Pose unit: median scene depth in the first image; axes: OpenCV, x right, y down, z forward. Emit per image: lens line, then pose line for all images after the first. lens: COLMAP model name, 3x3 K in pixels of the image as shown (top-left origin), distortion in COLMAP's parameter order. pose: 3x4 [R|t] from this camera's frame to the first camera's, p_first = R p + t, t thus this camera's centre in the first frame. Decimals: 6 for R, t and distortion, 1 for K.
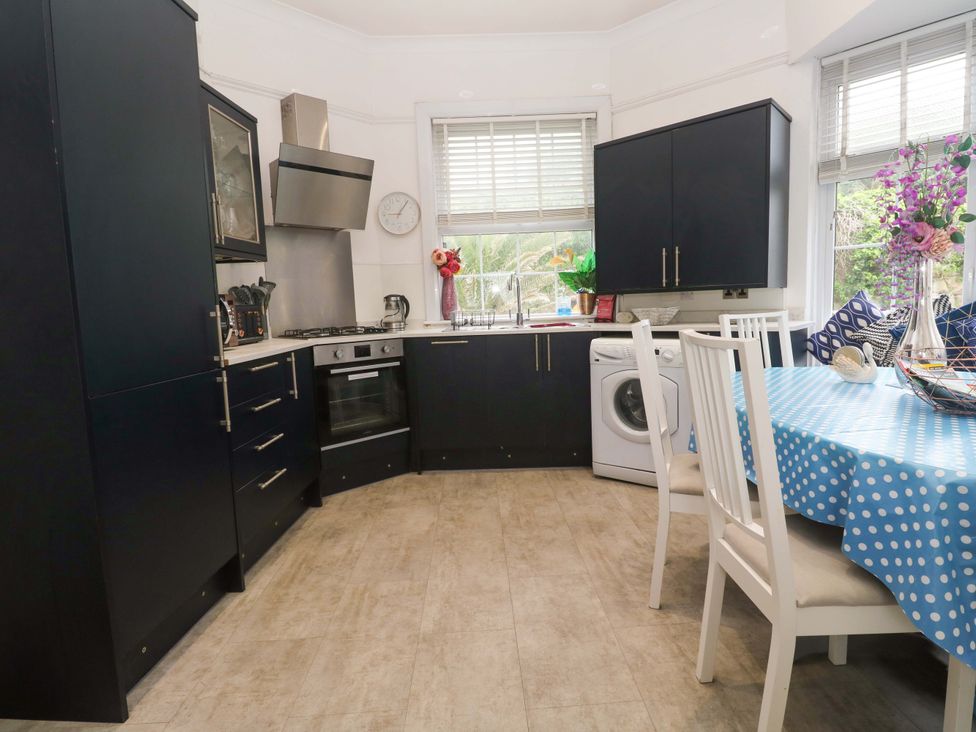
lens RADIAL K [[517.1, 0, 488.5], [0, 517.1, 353.1], [0, 0, 1]] dist [0.001639, -0.013443]
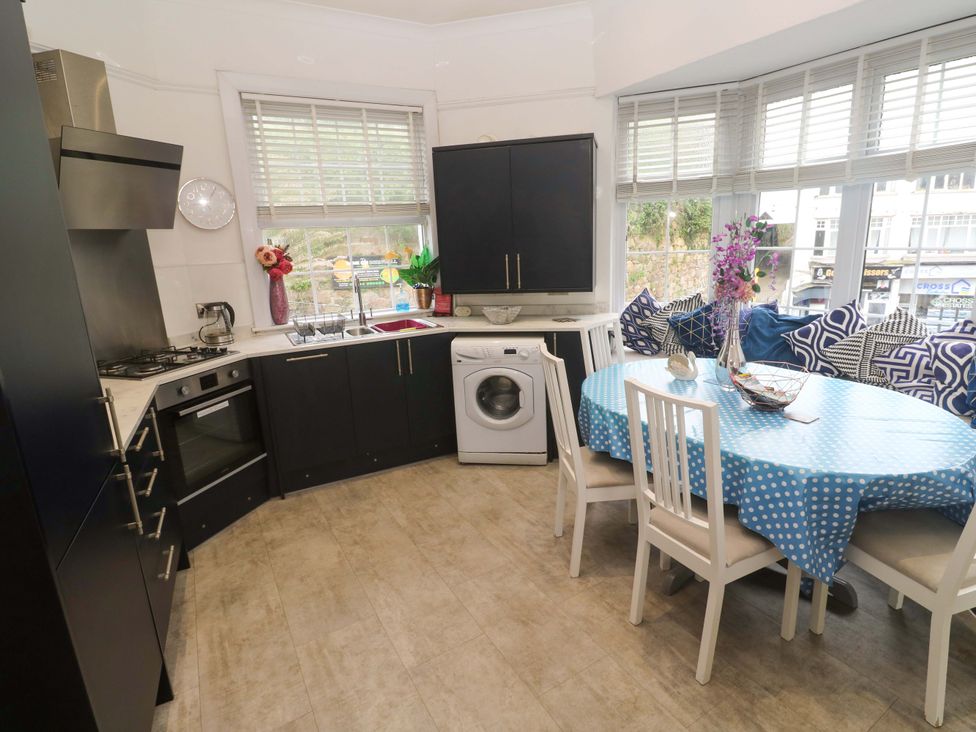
lens RADIAL K [[525.5, 0, 487.6], [0, 525.5, 352.5], [0, 0, 1]] dist [0.001020, -0.013548]
pose [[0.872352, -0.112759, 0.475697, -0.251890], [0.057646, 0.989974, 0.128949, -0.138815], [-0.485468, -0.085066, 0.870106, 0.017918]]
